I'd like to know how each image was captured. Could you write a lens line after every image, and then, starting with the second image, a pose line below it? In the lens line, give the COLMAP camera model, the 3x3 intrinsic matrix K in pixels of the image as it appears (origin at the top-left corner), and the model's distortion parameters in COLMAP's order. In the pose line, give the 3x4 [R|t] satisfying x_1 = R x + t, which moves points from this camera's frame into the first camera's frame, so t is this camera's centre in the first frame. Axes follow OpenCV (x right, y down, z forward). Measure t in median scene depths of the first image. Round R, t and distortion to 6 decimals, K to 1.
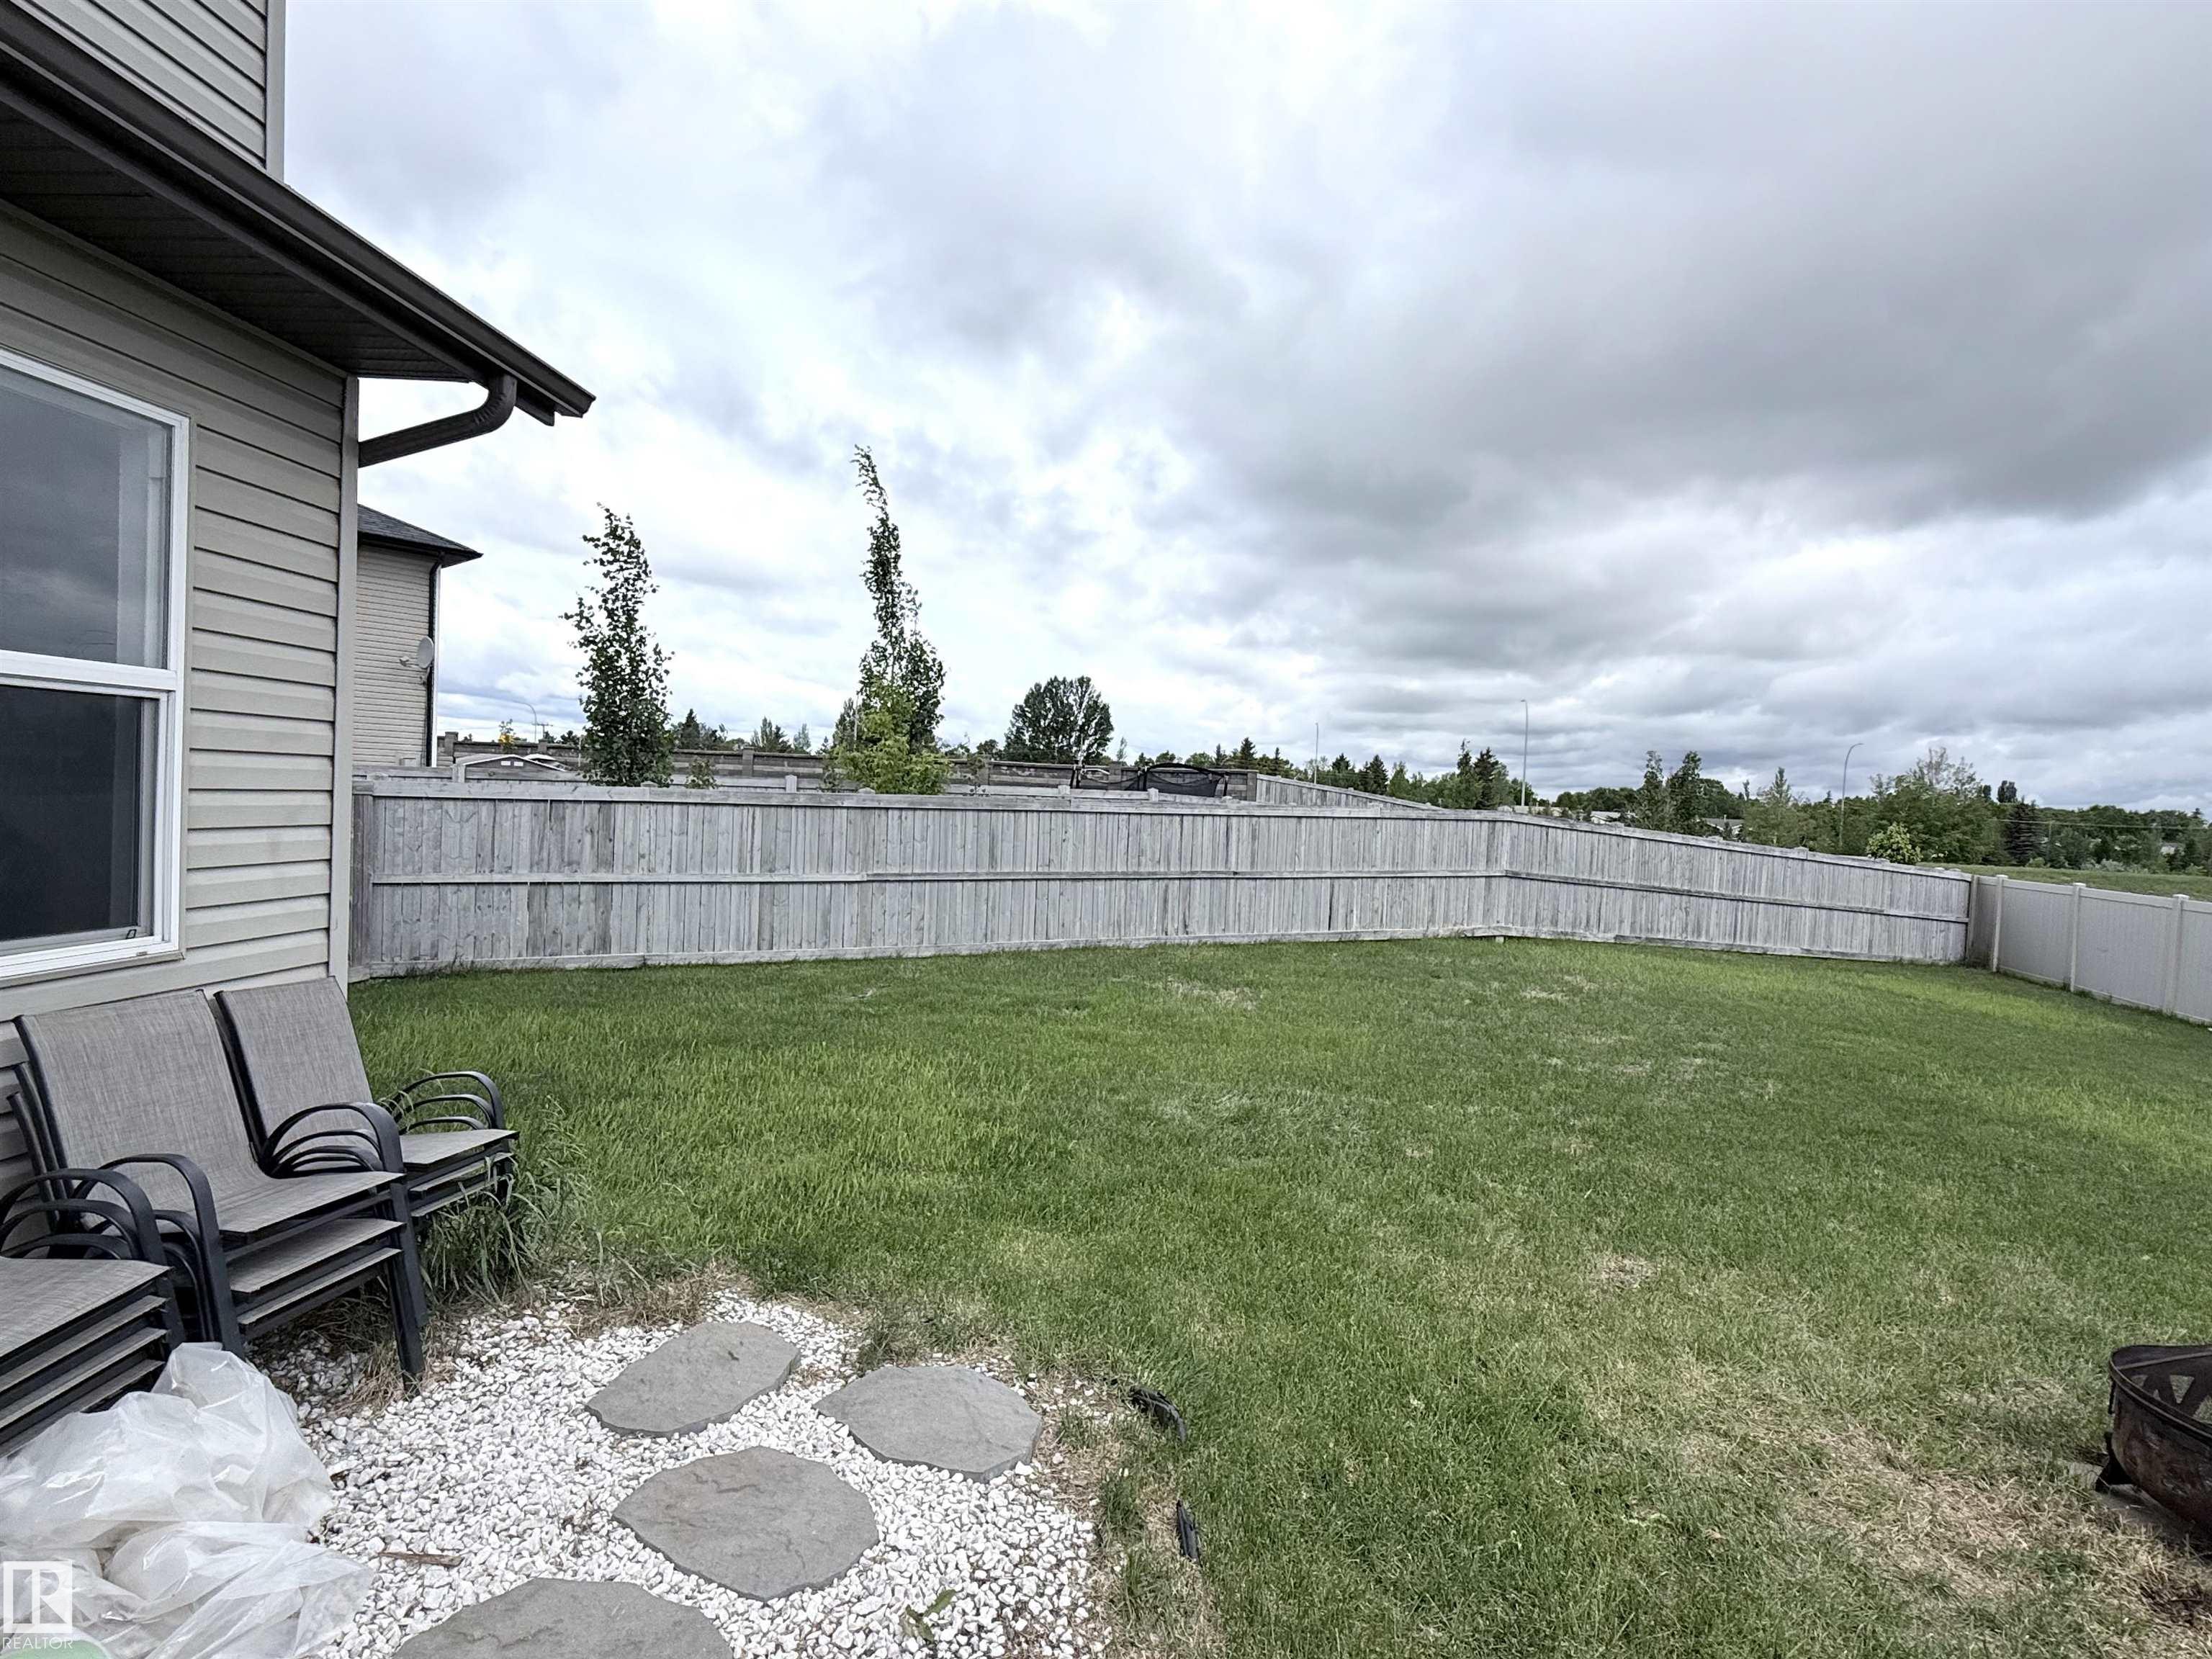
lens RADIAL K [[1168.7, 0, 1085.2], [0, 1168.7, 877.1], [0, 0, 1]] dist [-0.002449, -0.001138]
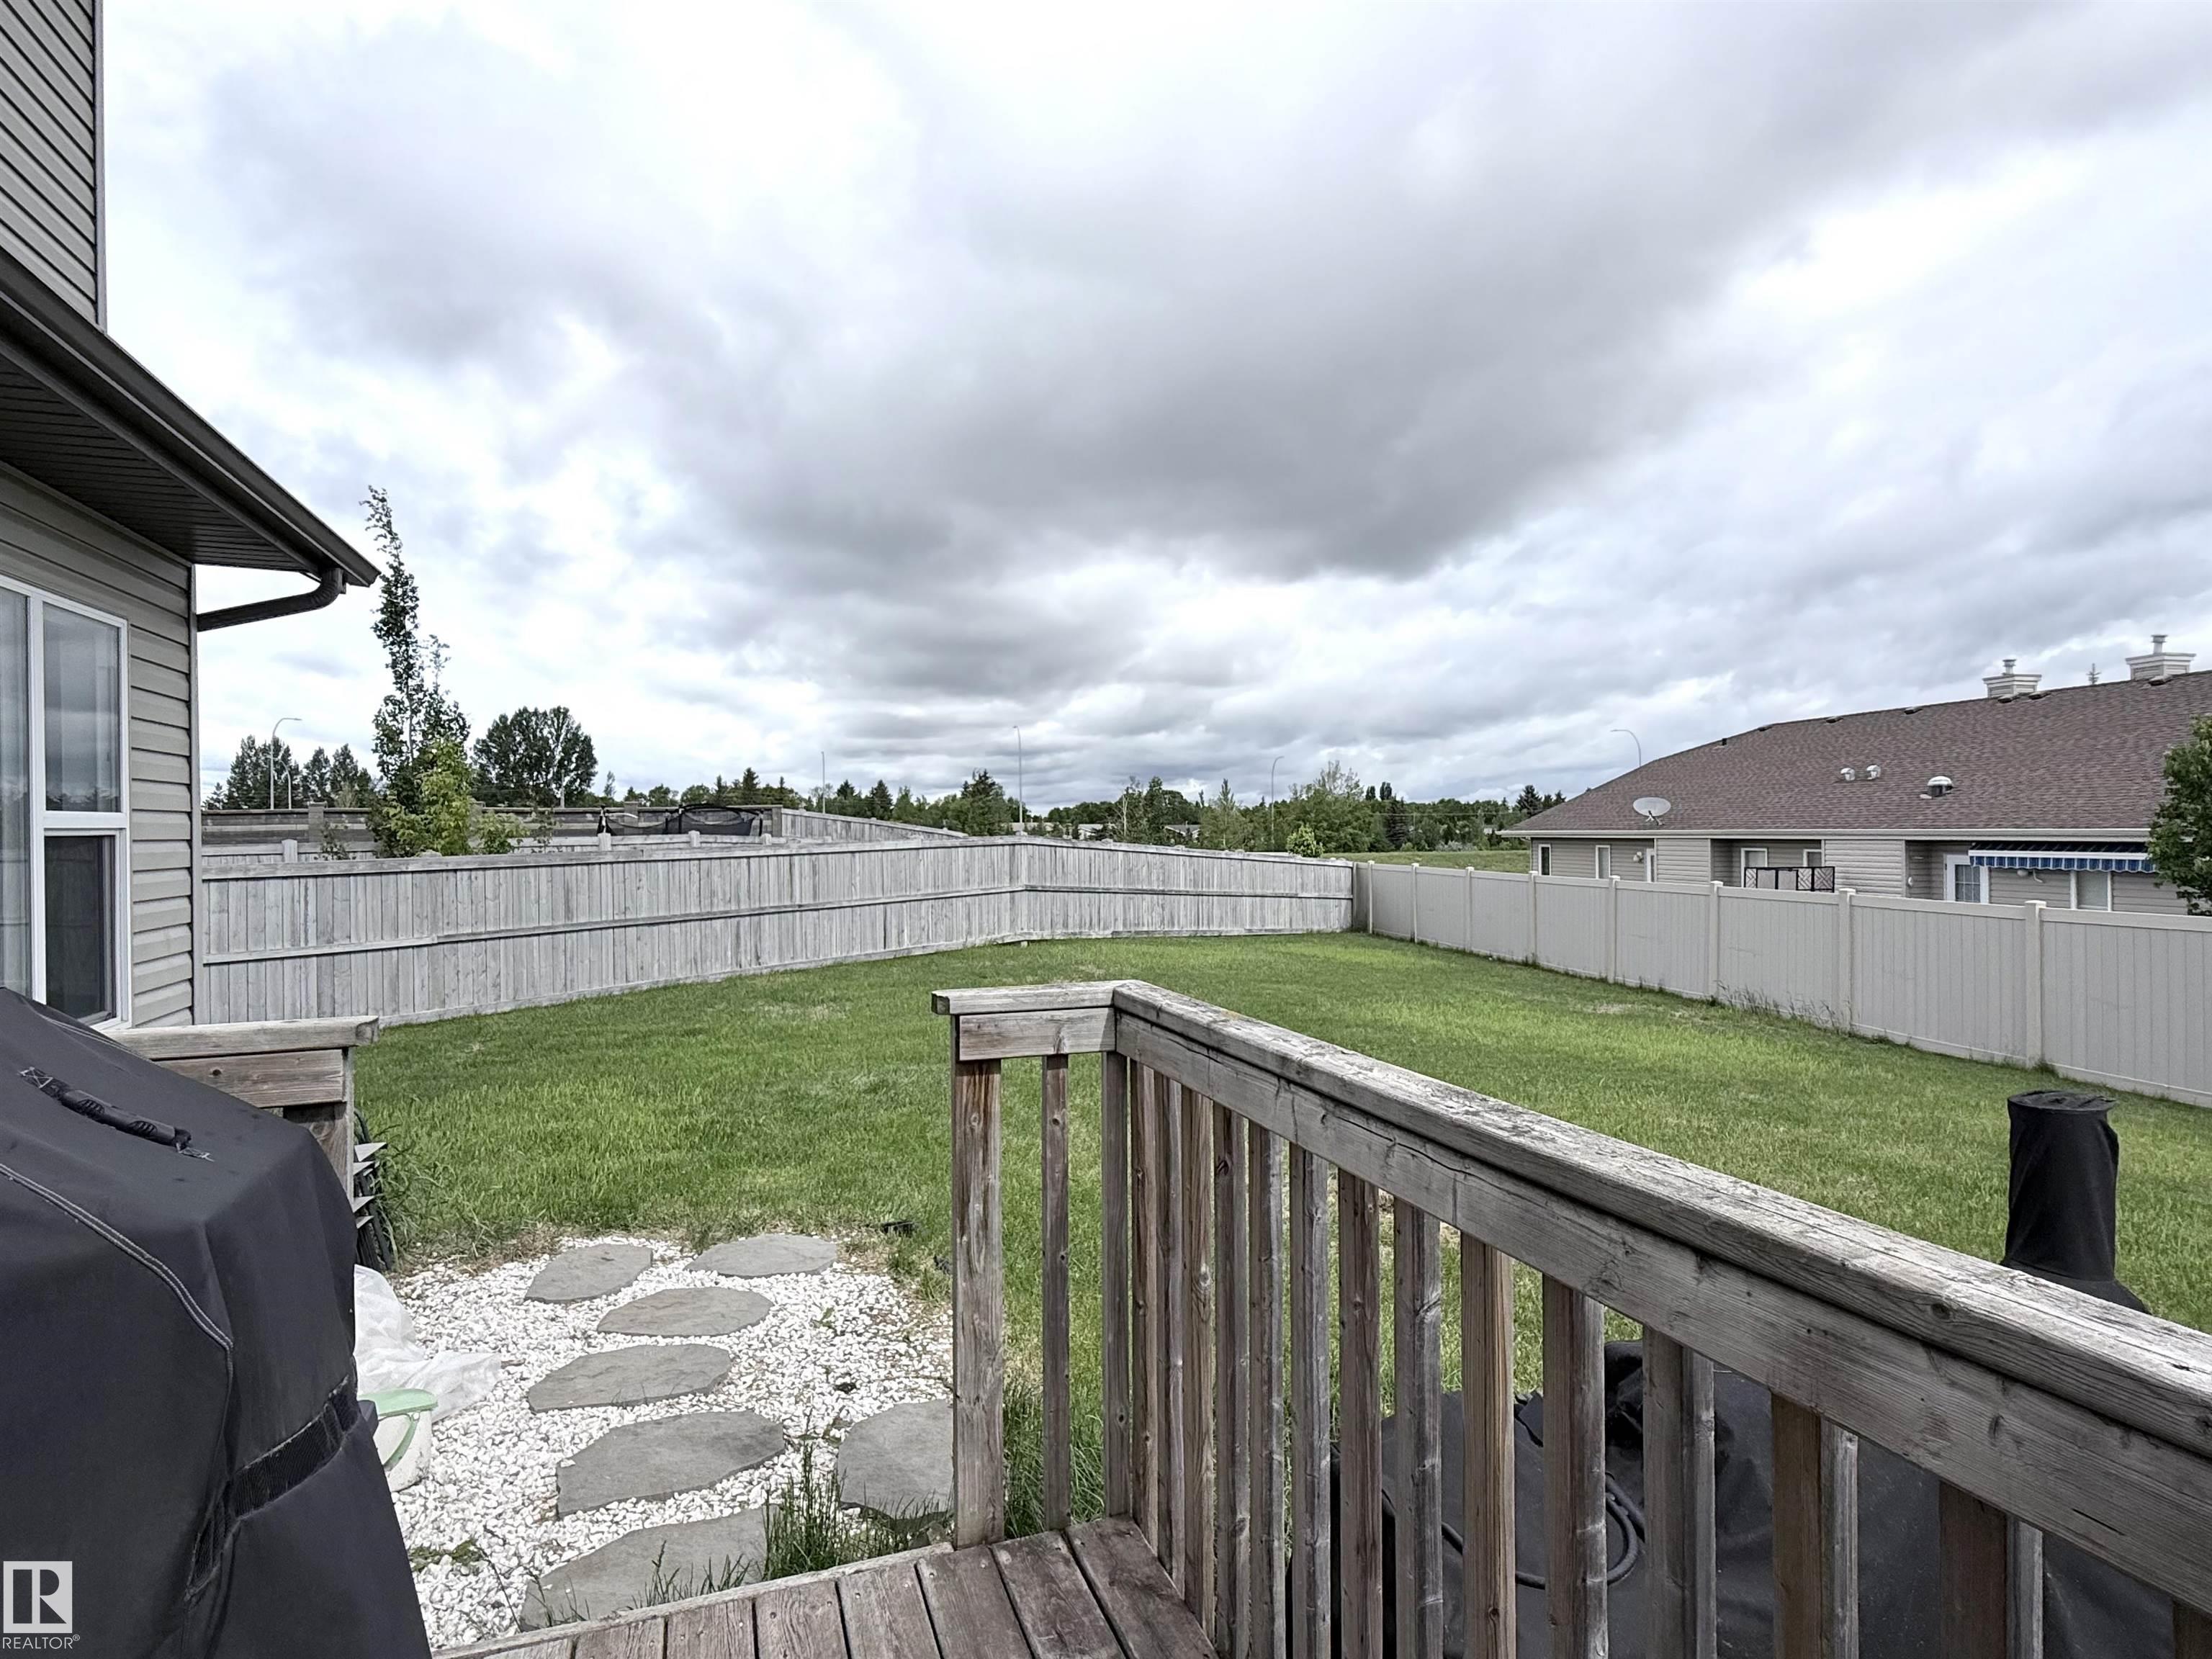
lens RADIAL K [[1183.9, 0, 1106.0], [0, 1183.9, 829.5], [0, 0, 1]] dist [-0.002038, -0.001542]
pose [[0.906333, -0.054182, 0.419075, -0.049611], [0.080132, 0.995788, -0.044557, -0.001407], [-0.414896, 0.073964, 0.906858, -0.097370]]
